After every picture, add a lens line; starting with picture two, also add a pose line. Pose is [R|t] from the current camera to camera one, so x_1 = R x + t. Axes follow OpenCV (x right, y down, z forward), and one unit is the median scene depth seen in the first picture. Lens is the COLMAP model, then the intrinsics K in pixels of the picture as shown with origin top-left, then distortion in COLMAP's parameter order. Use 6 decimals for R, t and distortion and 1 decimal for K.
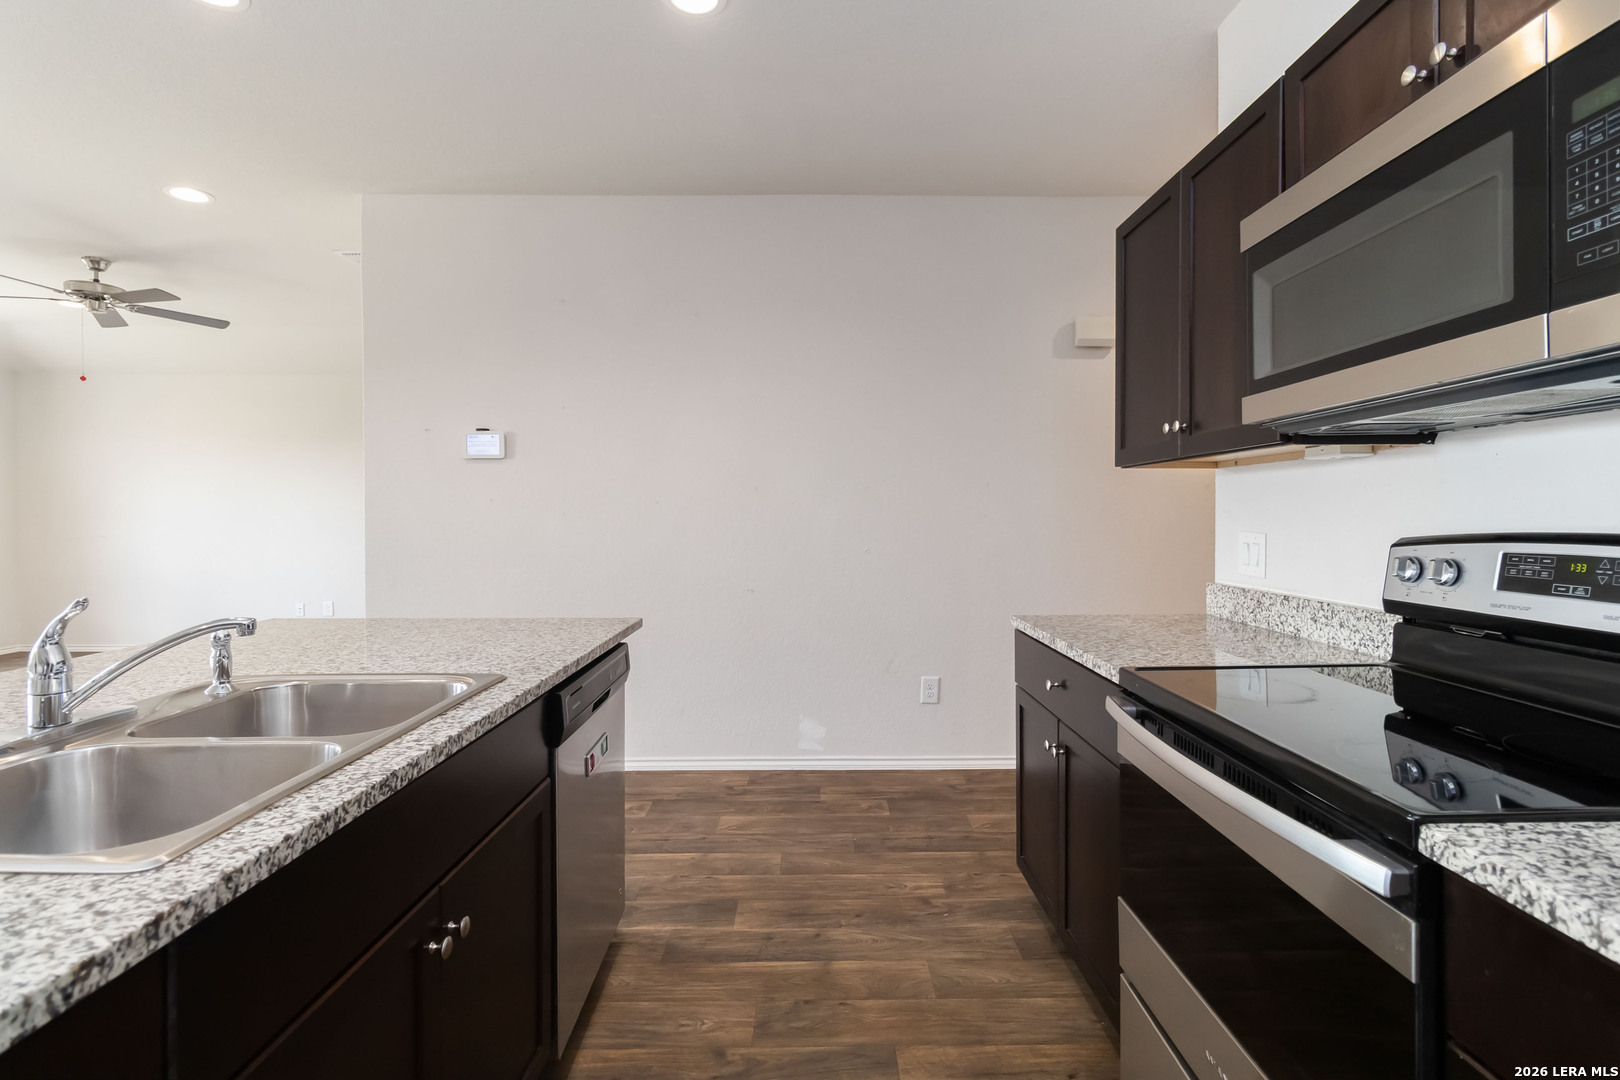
lens RADIAL K [[761.1, 0, 808.4], [0, 761.1, 517.6], [0, 0, 1]] dist [0.002034, -0.000768]
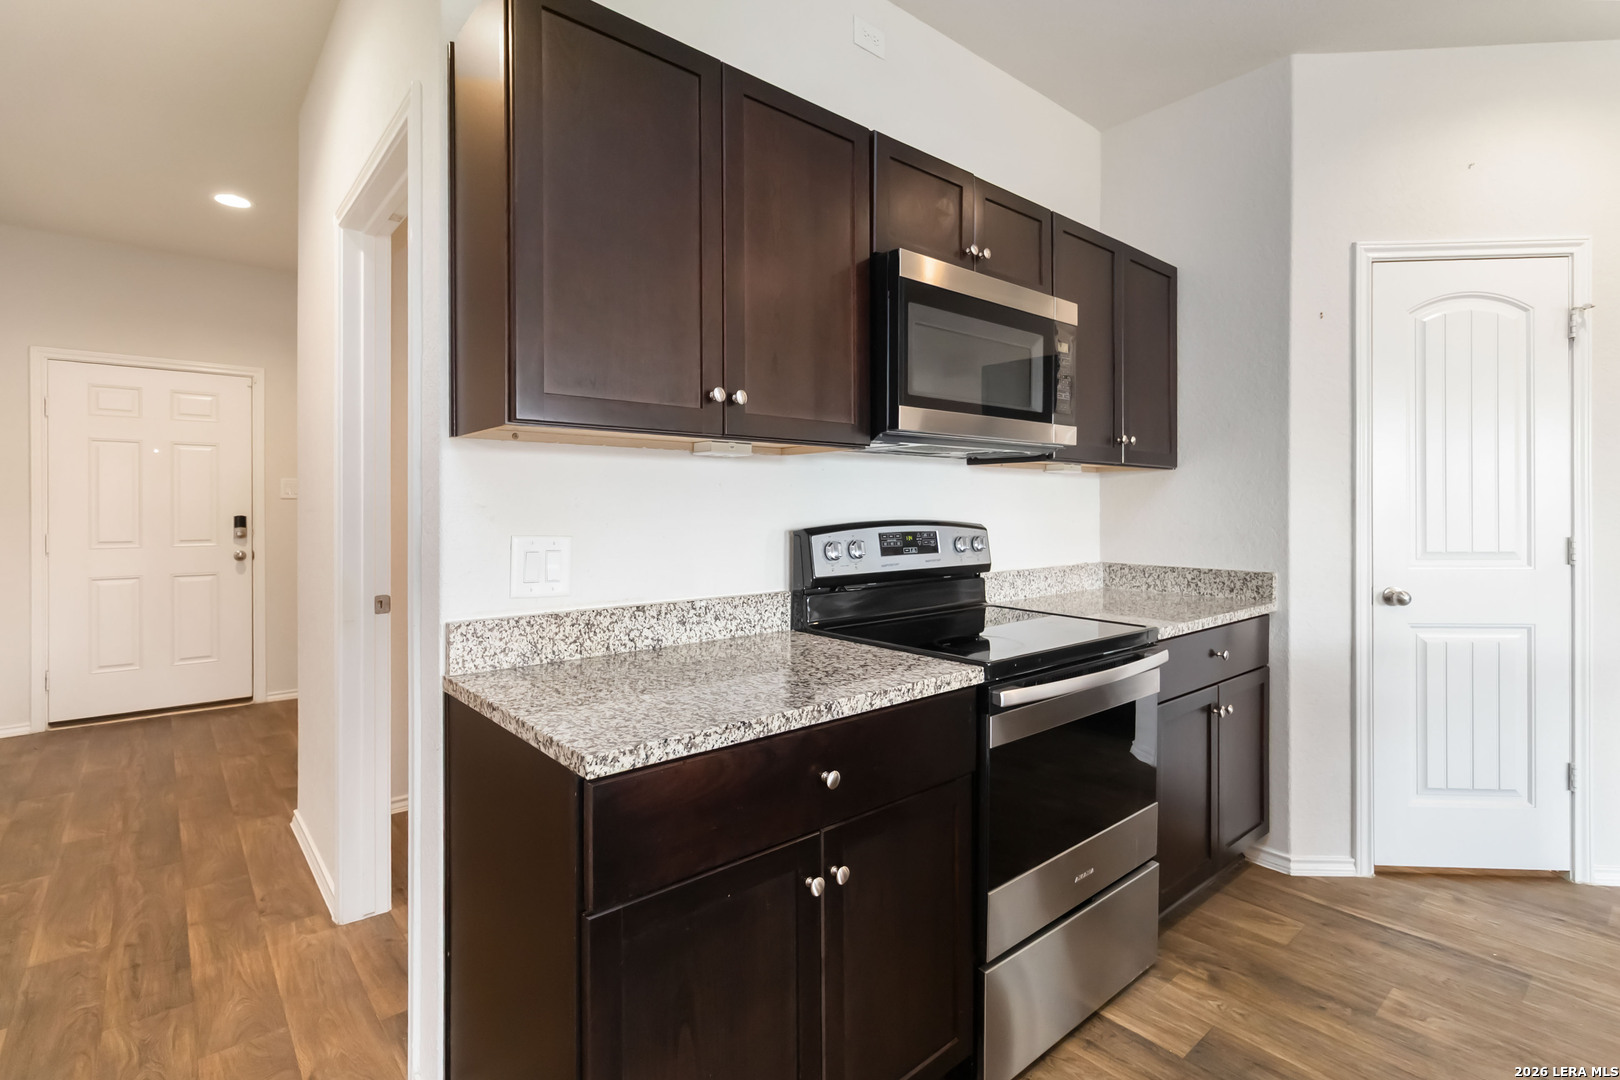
lens RADIAL K [[761.1, 0, 819.8], [0, 761.1, 512.9], [0, 0, 1]] dist [0.002034, -0.000768]
pose [[-0.662152, 0.001524, 0.749368, -0.164541], [0.007907, 0.999956, 0.004952, -0.004856], [-0.749328, 0.009204, -0.662135, 1.573243]]
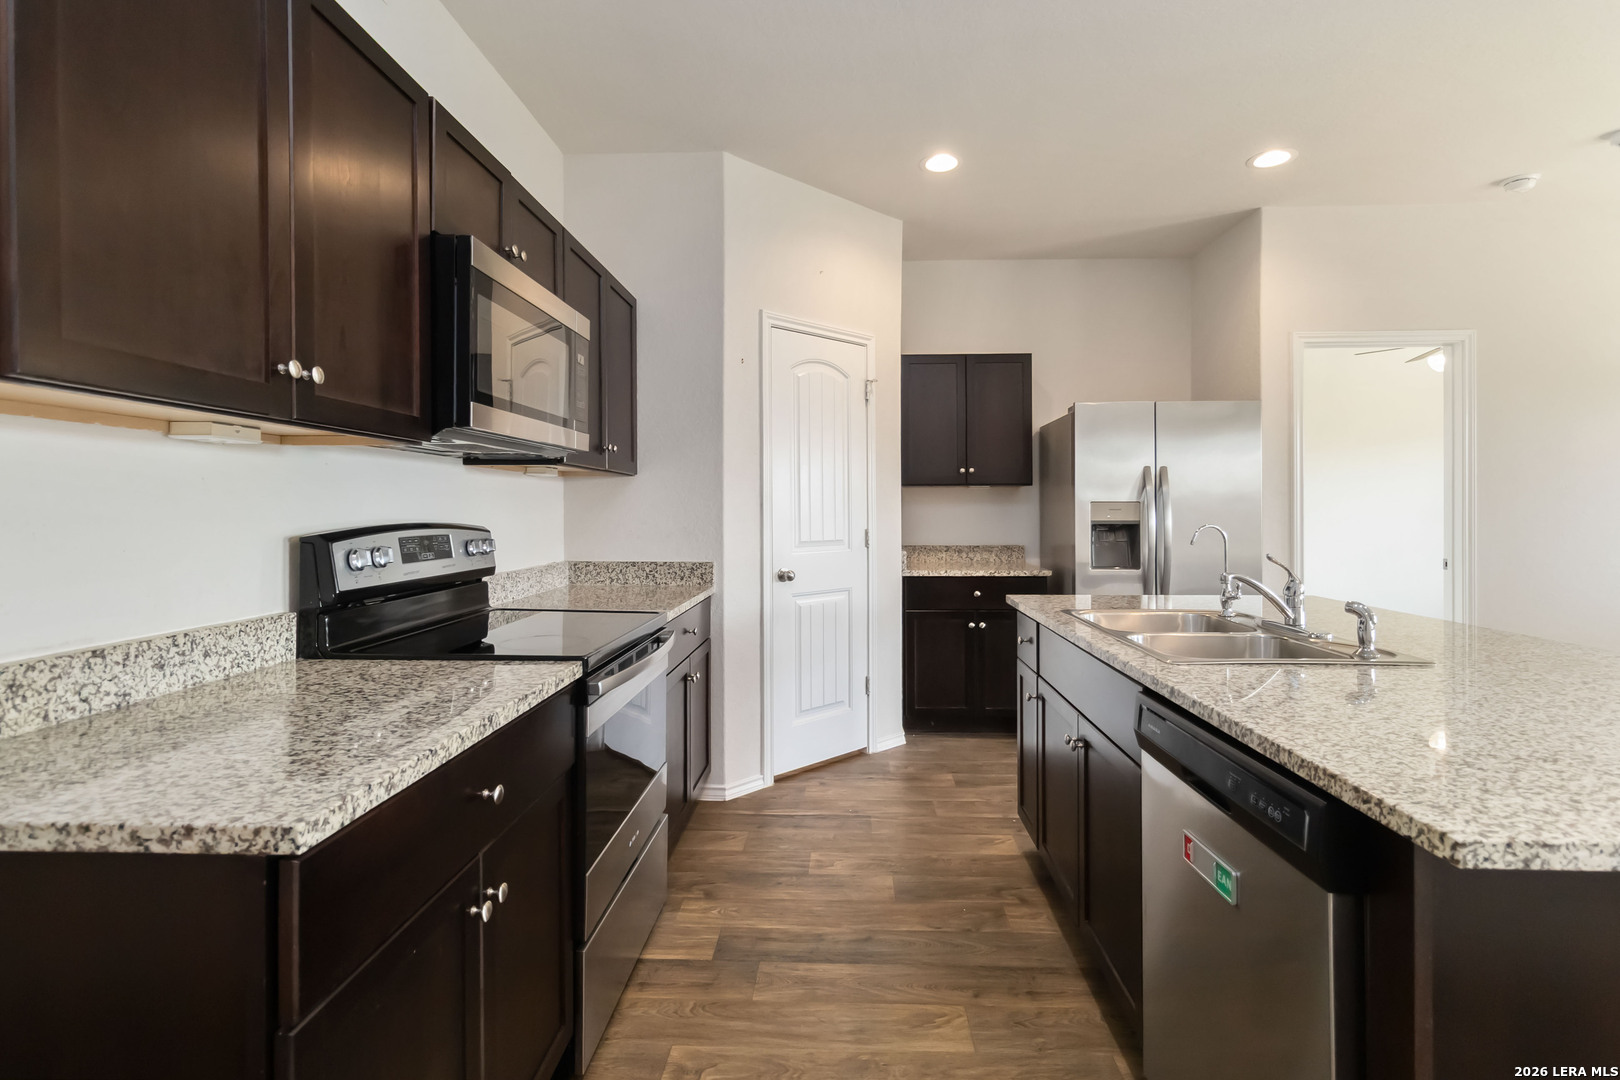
lens RADIAL K [[761.1, 0, 825.5], [0, 761.1, 509.3], [0, 0, 1]] dist [0.002034, -0.000768]
pose [[-0.999833, 0.004217, 0.017798, 0.050823], [0.004293, 0.999982, 0.004210, -0.008038], [-0.017780, 0.004285, -0.999833, 1.765109]]
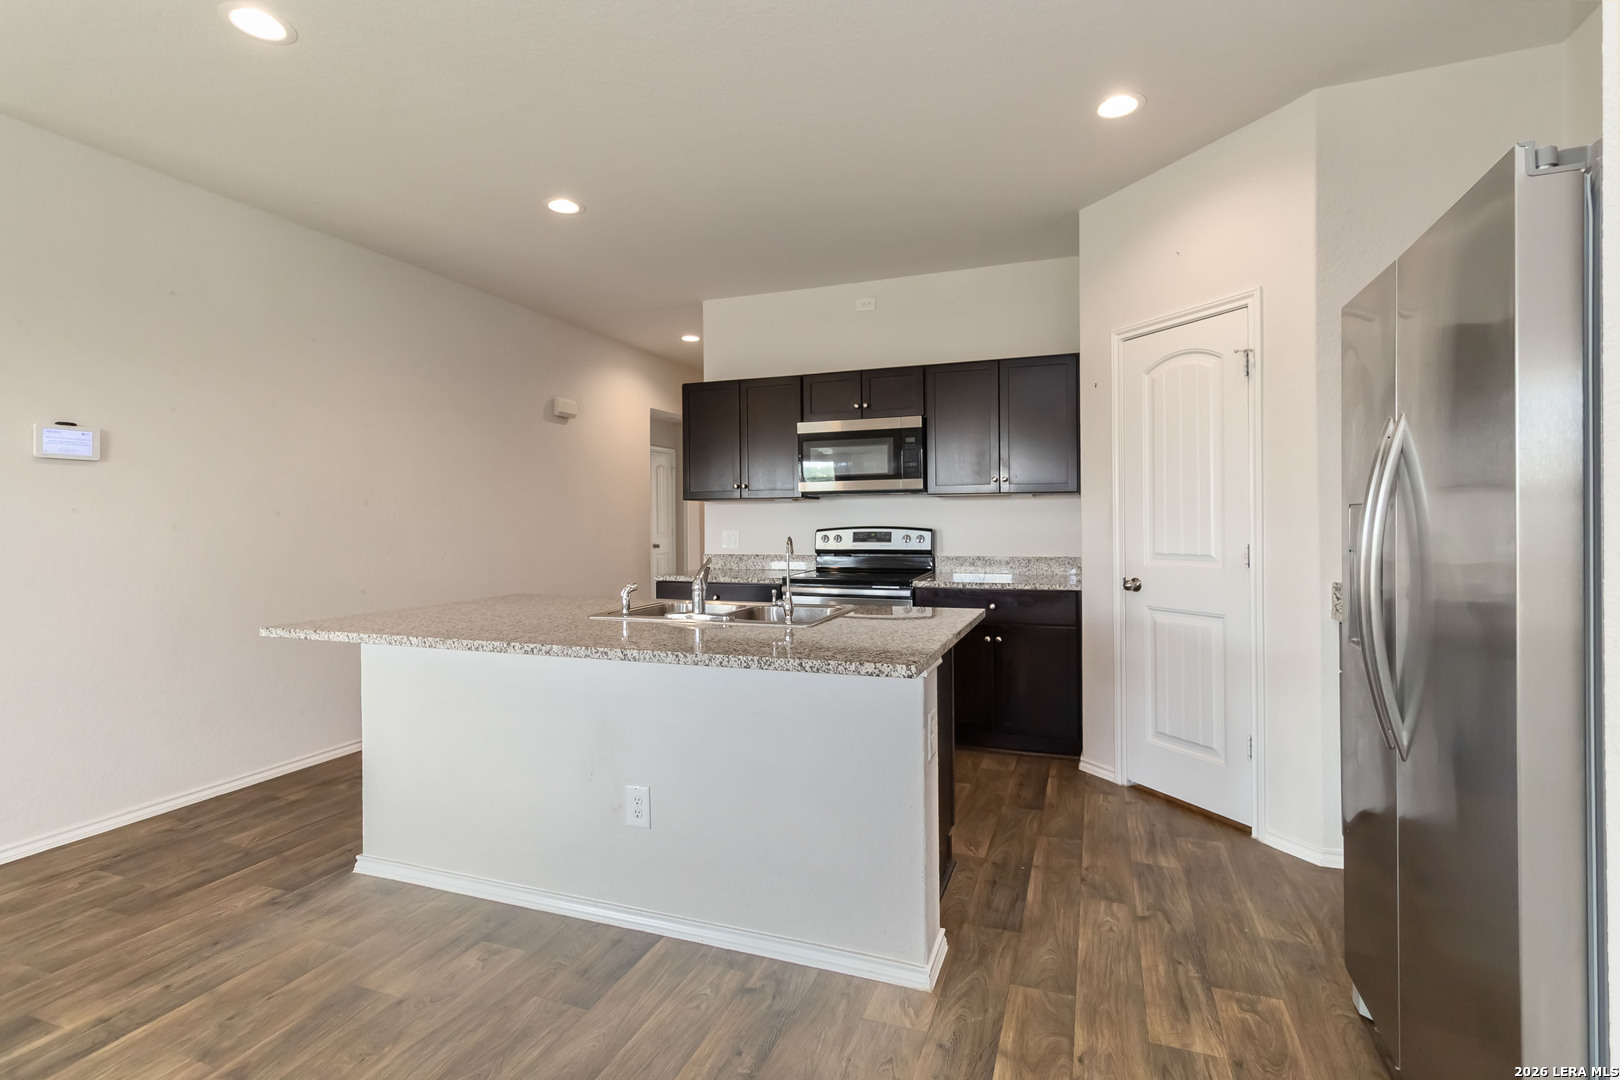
lens RADIAL K [[761.1, 0, 826.4], [0, 761.1, 524.6], [0, 0, 1]] dist [0.002034, -0.000768]
pose [[0.330417, -0.005393, 0.943820, -1.893973], [0.011767, 0.999929, 0.001594, 0.001892], [-0.943762, 0.010579, 0.330457, -0.070543]]
